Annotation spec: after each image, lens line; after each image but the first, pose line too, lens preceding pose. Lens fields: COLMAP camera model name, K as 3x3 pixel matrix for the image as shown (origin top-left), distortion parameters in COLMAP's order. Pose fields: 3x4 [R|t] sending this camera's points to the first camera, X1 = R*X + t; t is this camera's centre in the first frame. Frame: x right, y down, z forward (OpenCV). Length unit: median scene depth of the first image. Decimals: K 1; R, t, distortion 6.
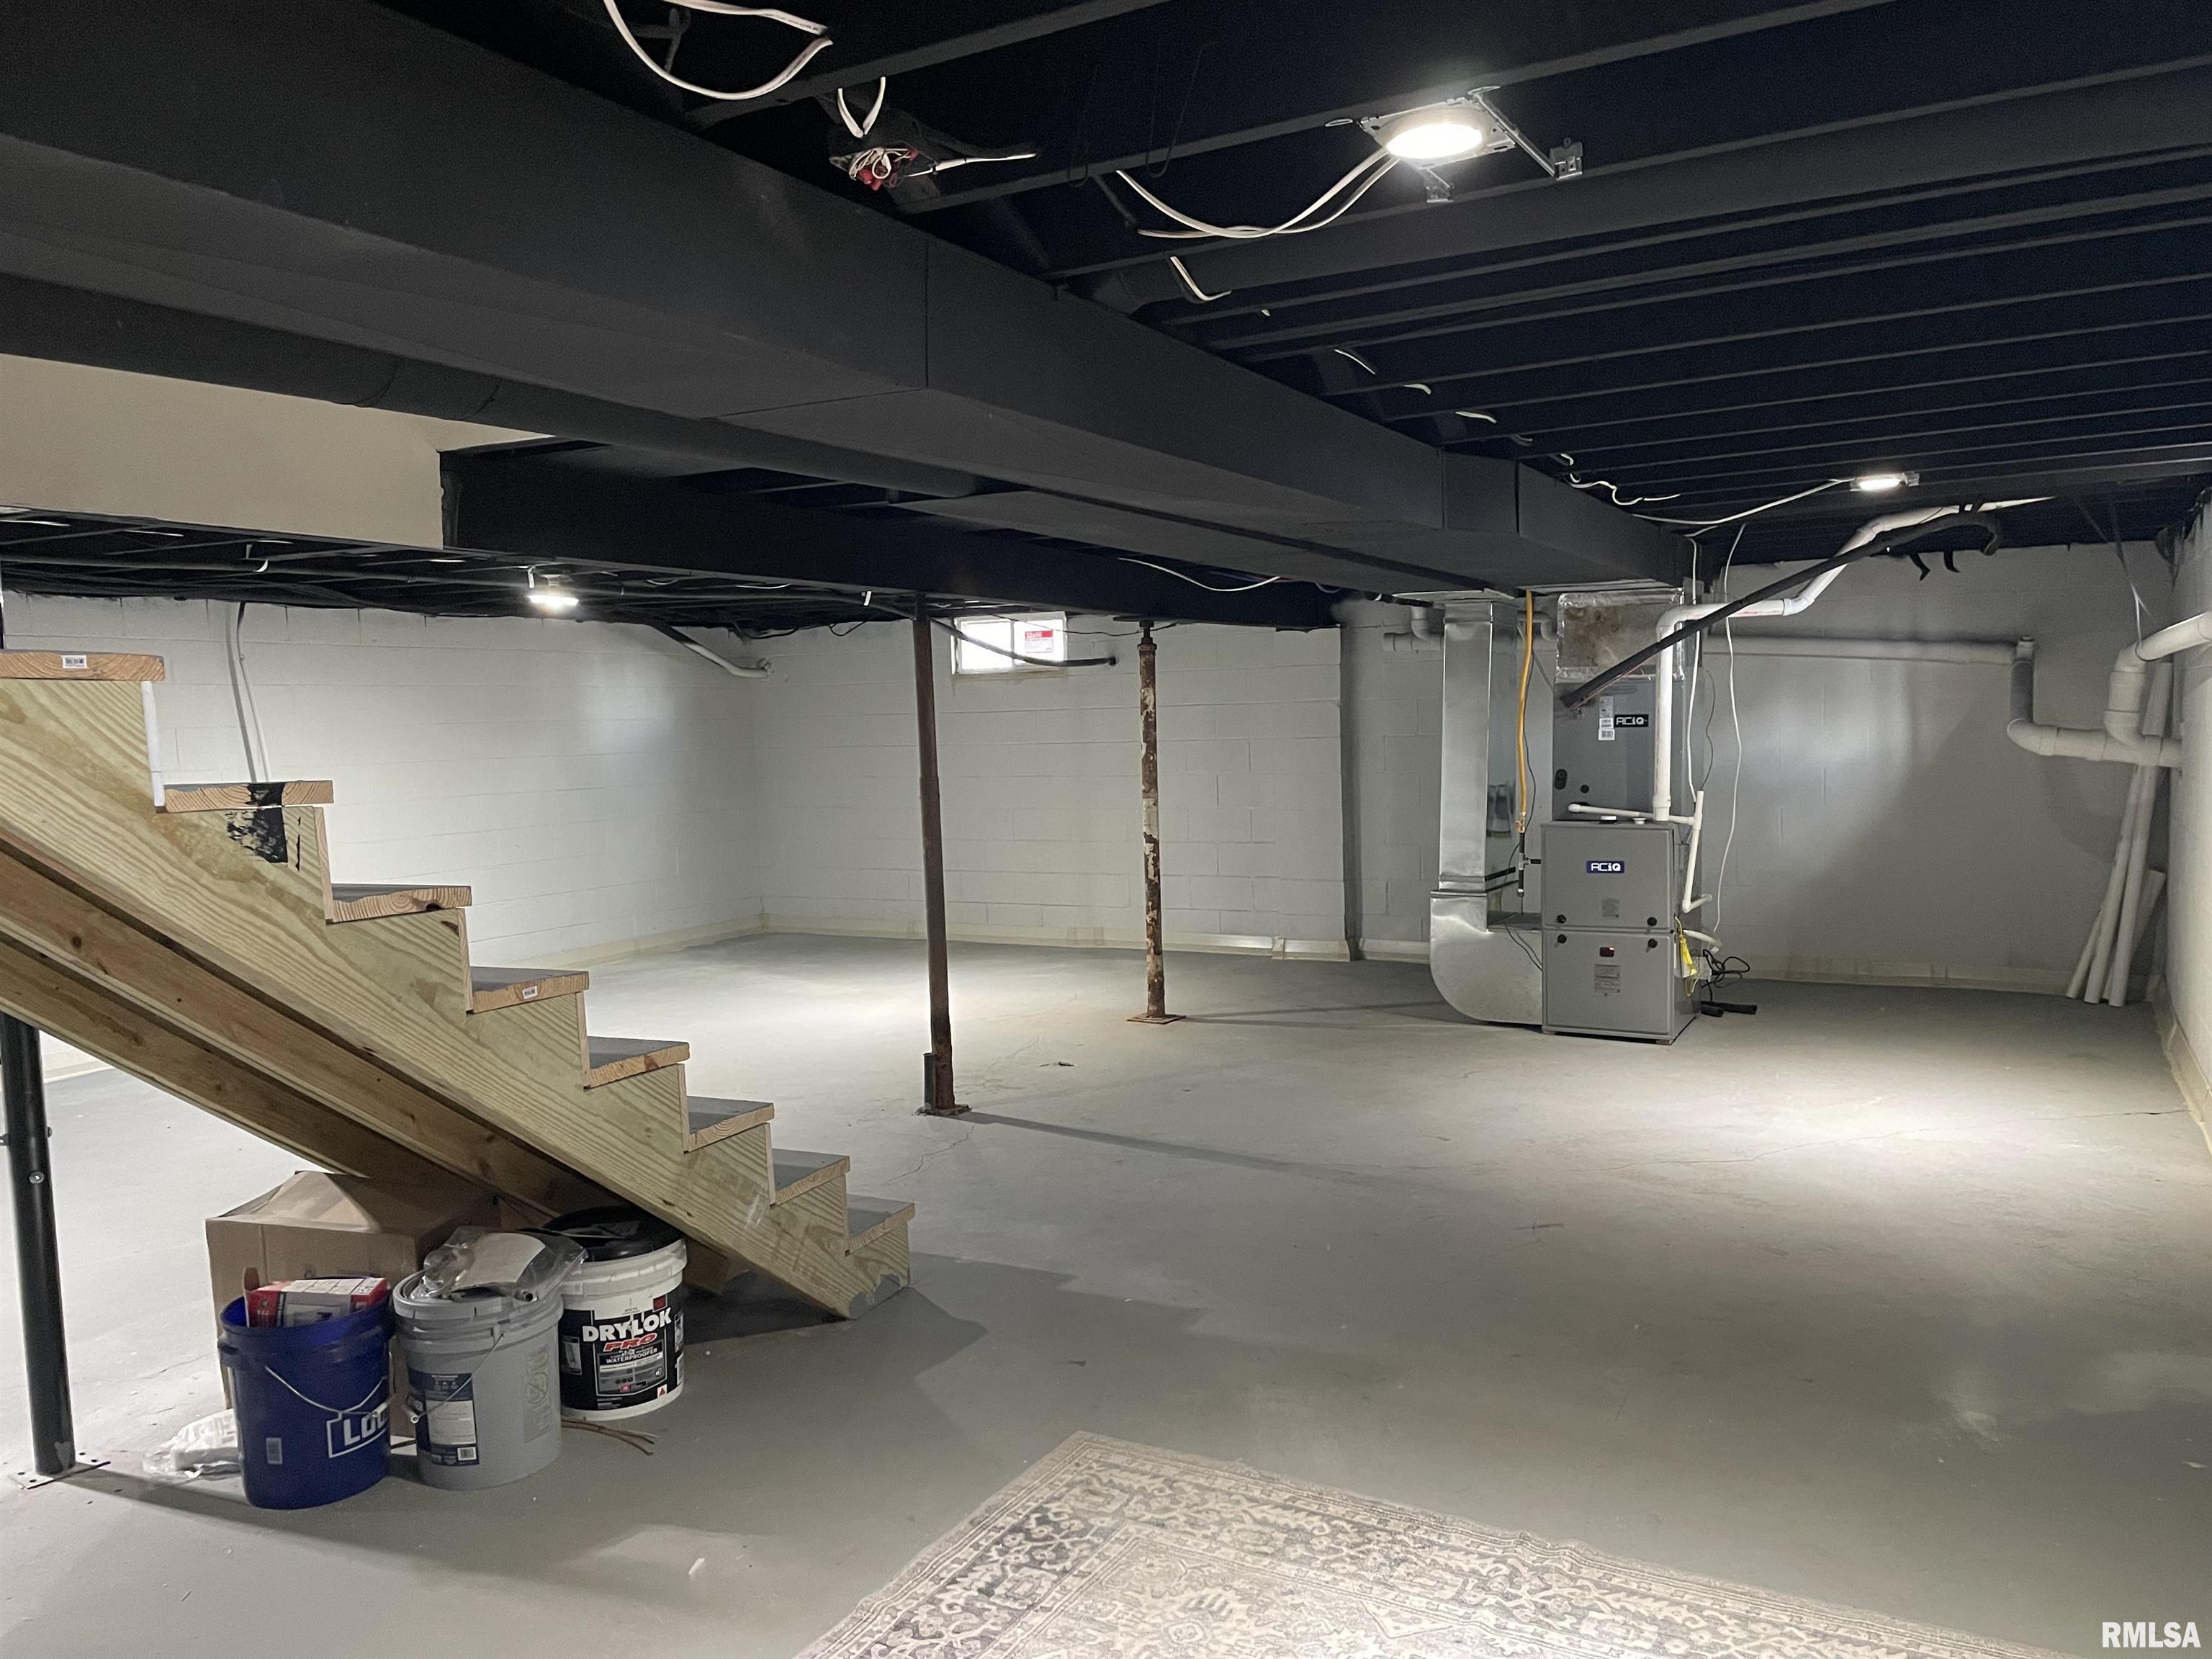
lens RADIAL K [[1681.1, 0, 1096.7], [0, 1681.1, 860.0], [0, 0, 1]] dist [0.086463, -0.125547]
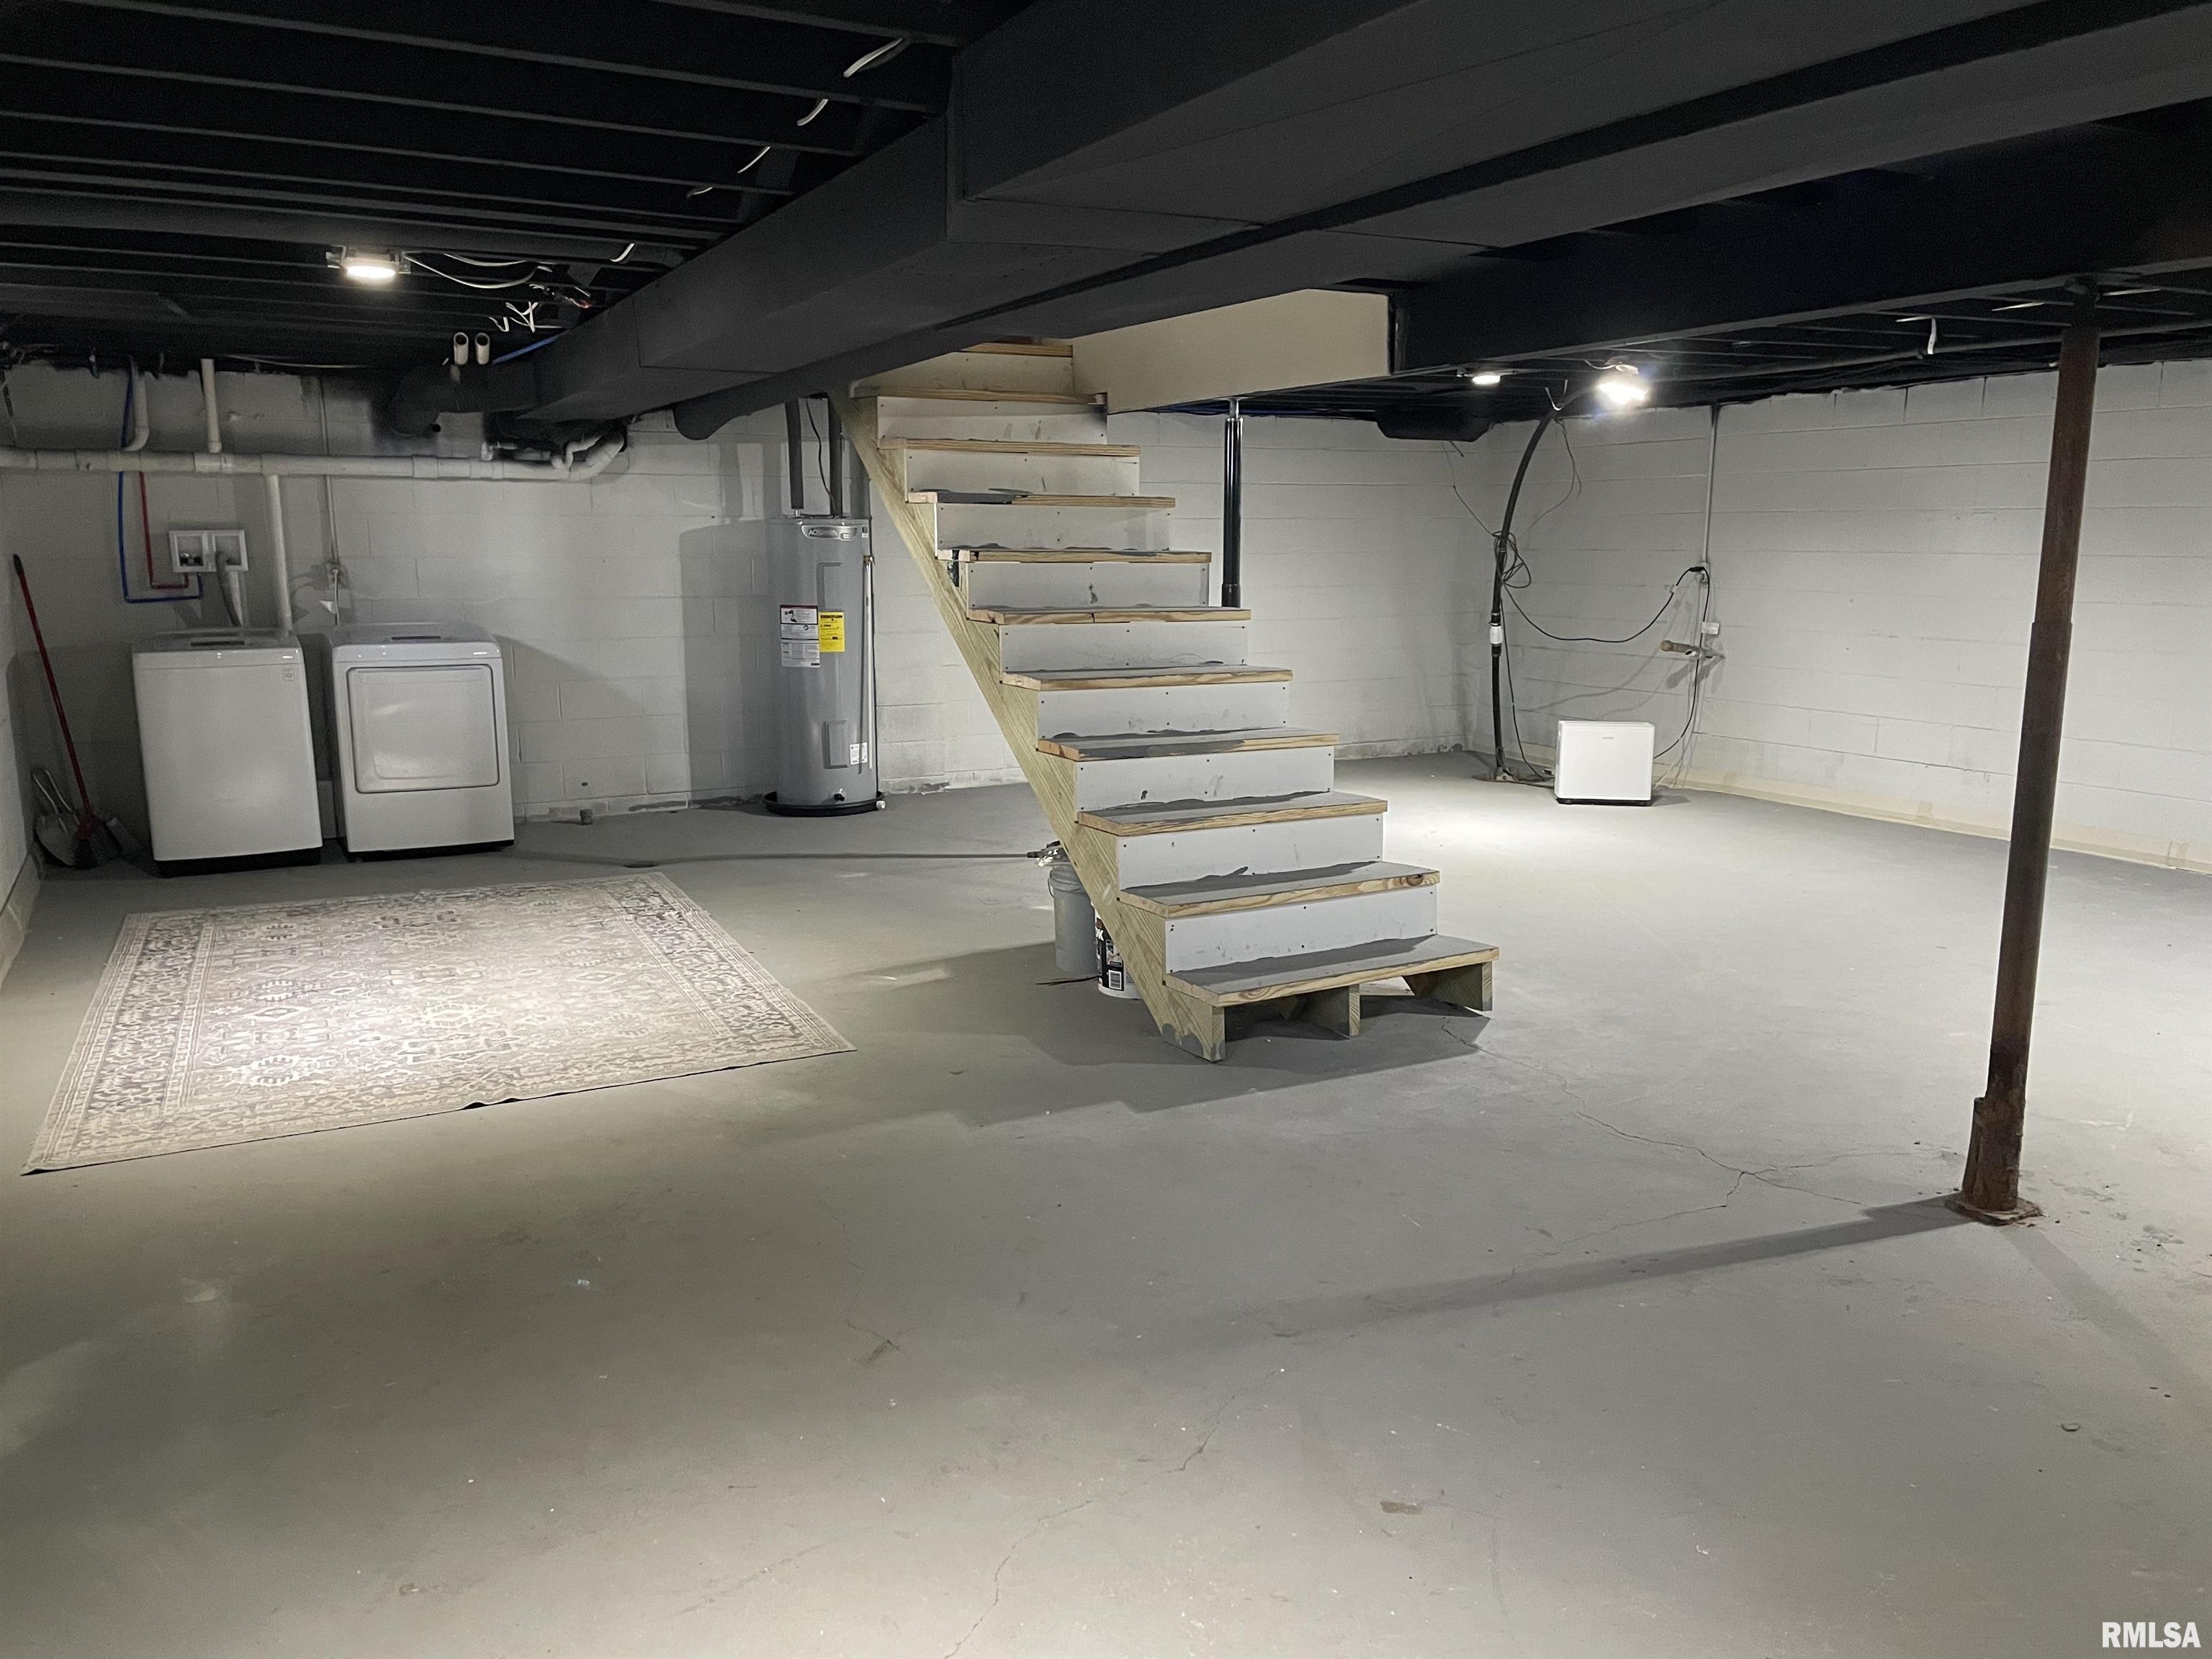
lens RADIAL K [[1670.7, 0, 1108.0], [0, 1670.7, 850.7], [0, 0, 1]] dist [0.085481, -0.120460]
pose [[-0.568705, 0.183439, -0.801826, 1.051854], [-0.052598, 0.964710, 0.258009, -0.206225], [0.820858, 0.188905, -0.538987, 2.096361]]
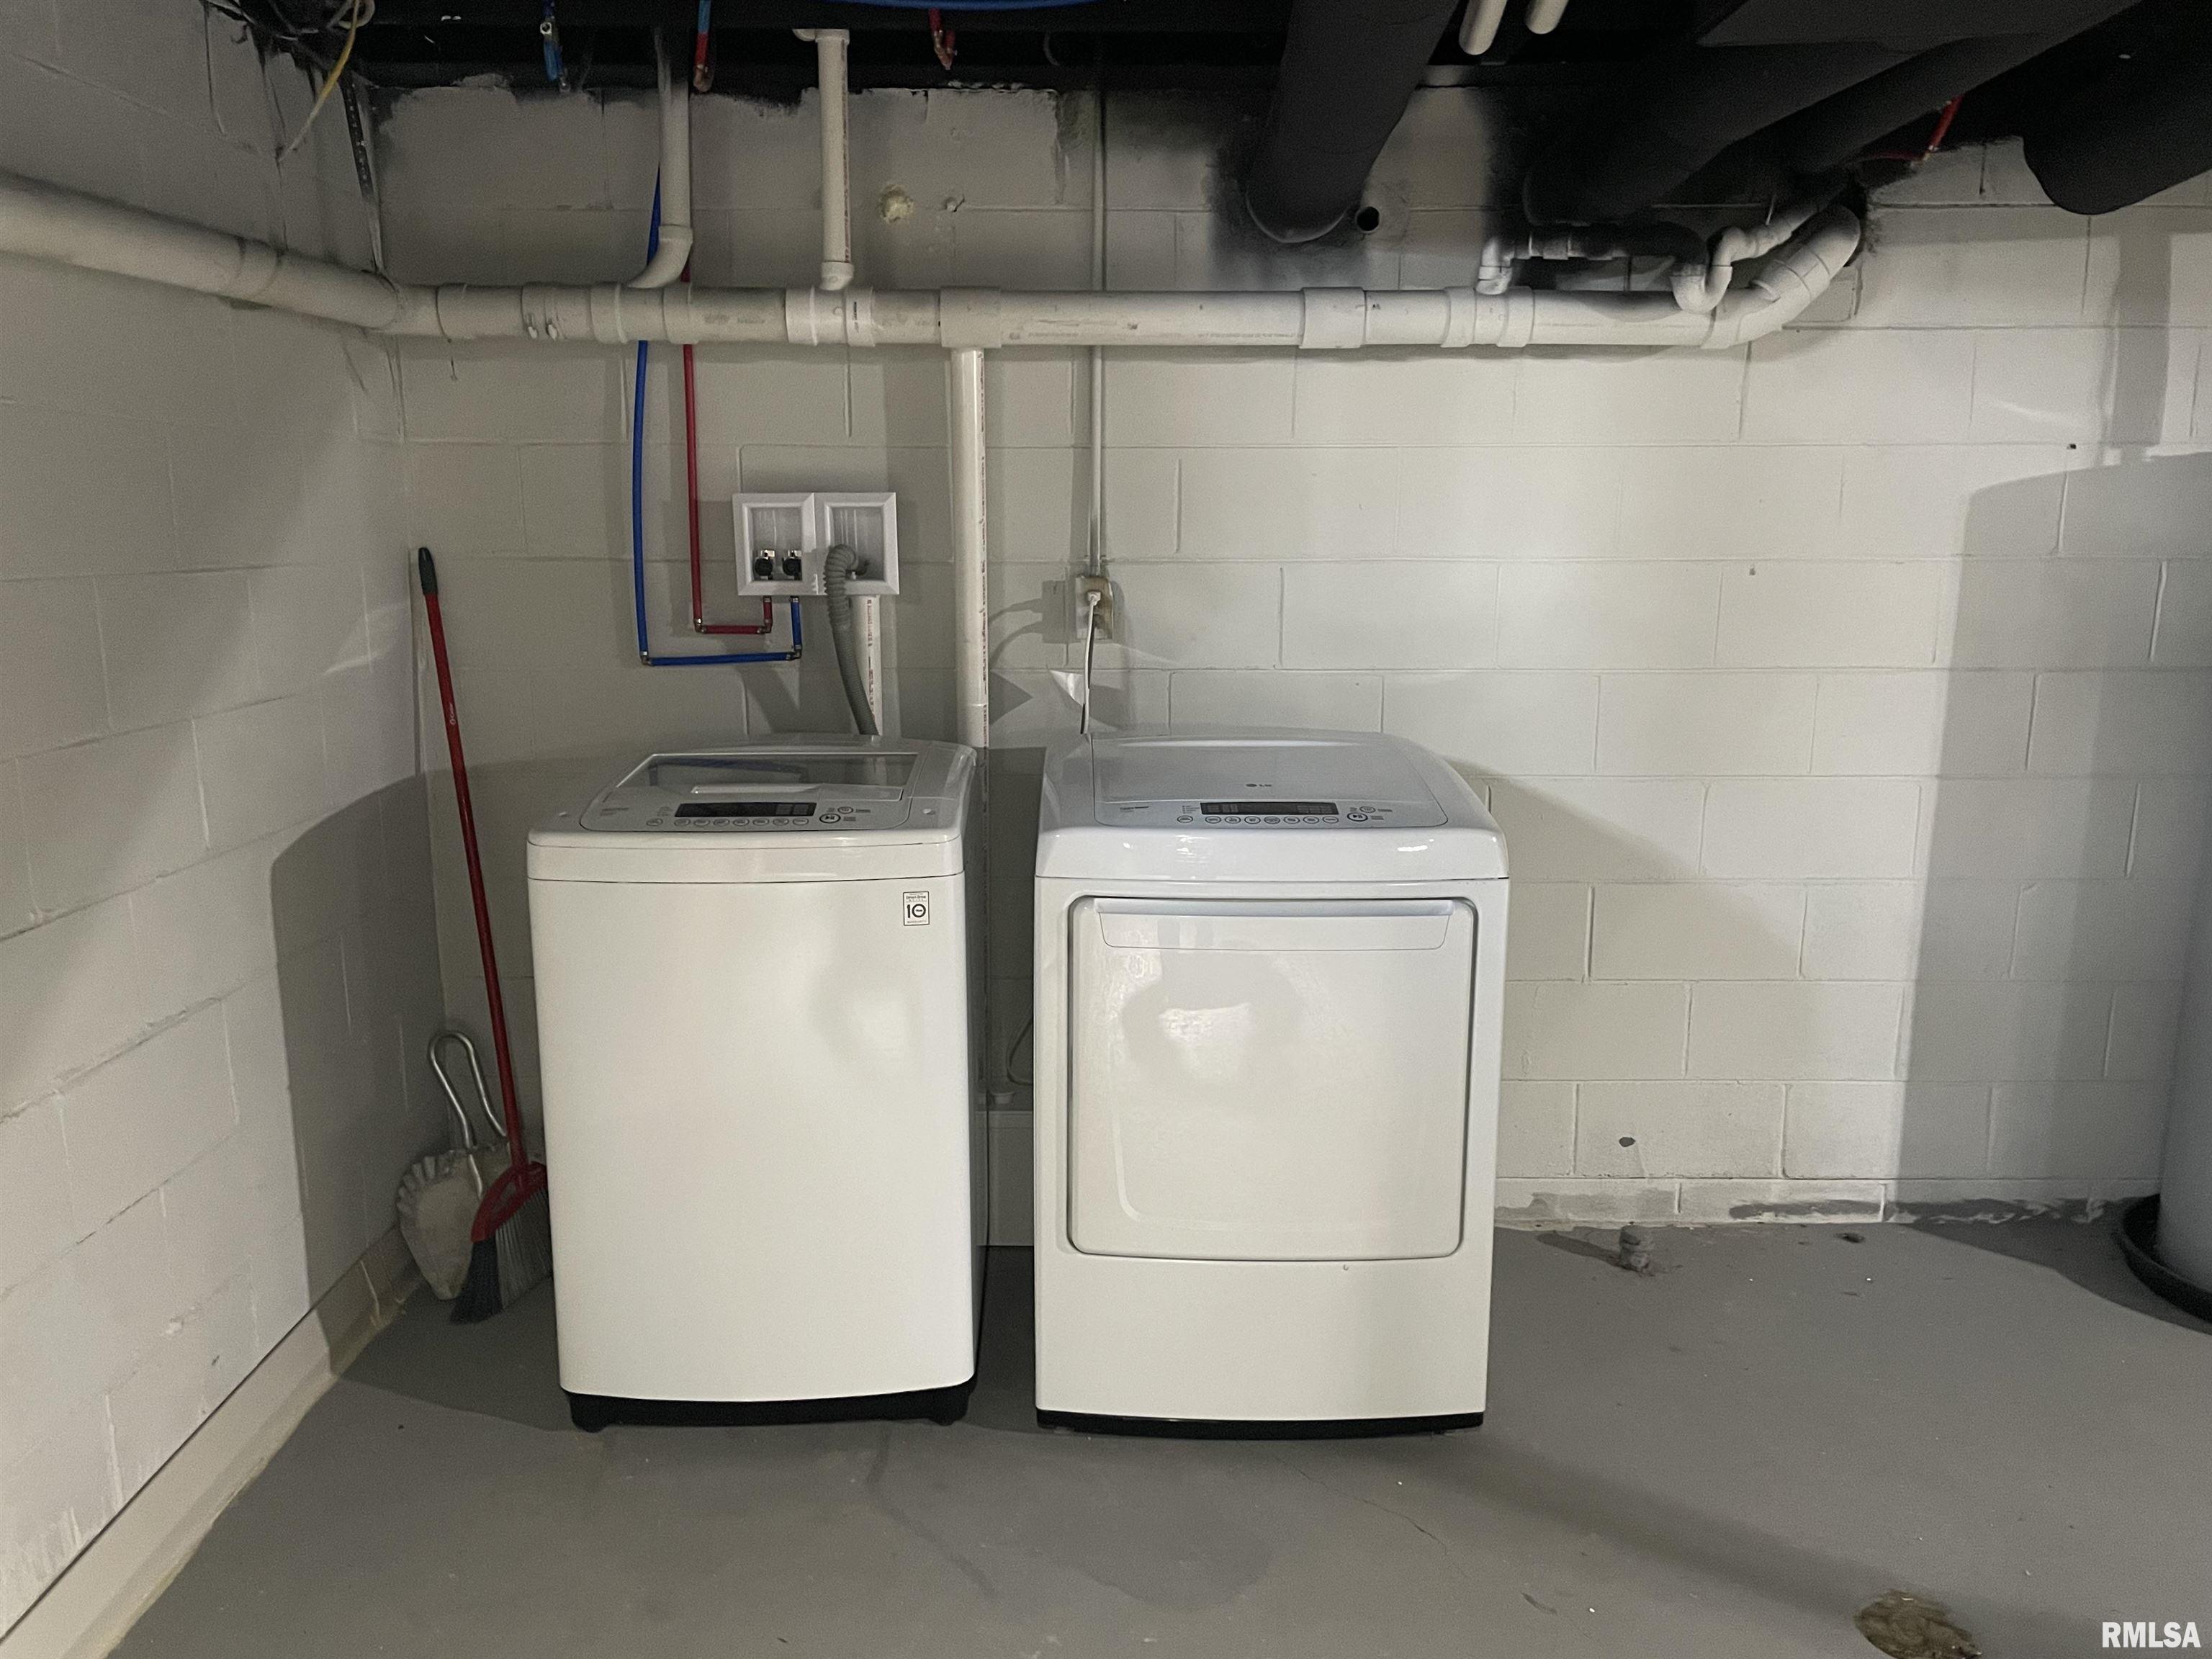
lens RADIAL K [[1681.1, 0, 1096.7], [0, 1681.1, 860.0], [0, 0, 1]] dist [0.086463, -0.125547]
pose [[-0.882542, 0.120985, -0.454402, 0.060112], [-0.013721, 0.959298, 0.282063, -0.024875], [0.470033, 0.255167, -0.844961, 0.568741]]
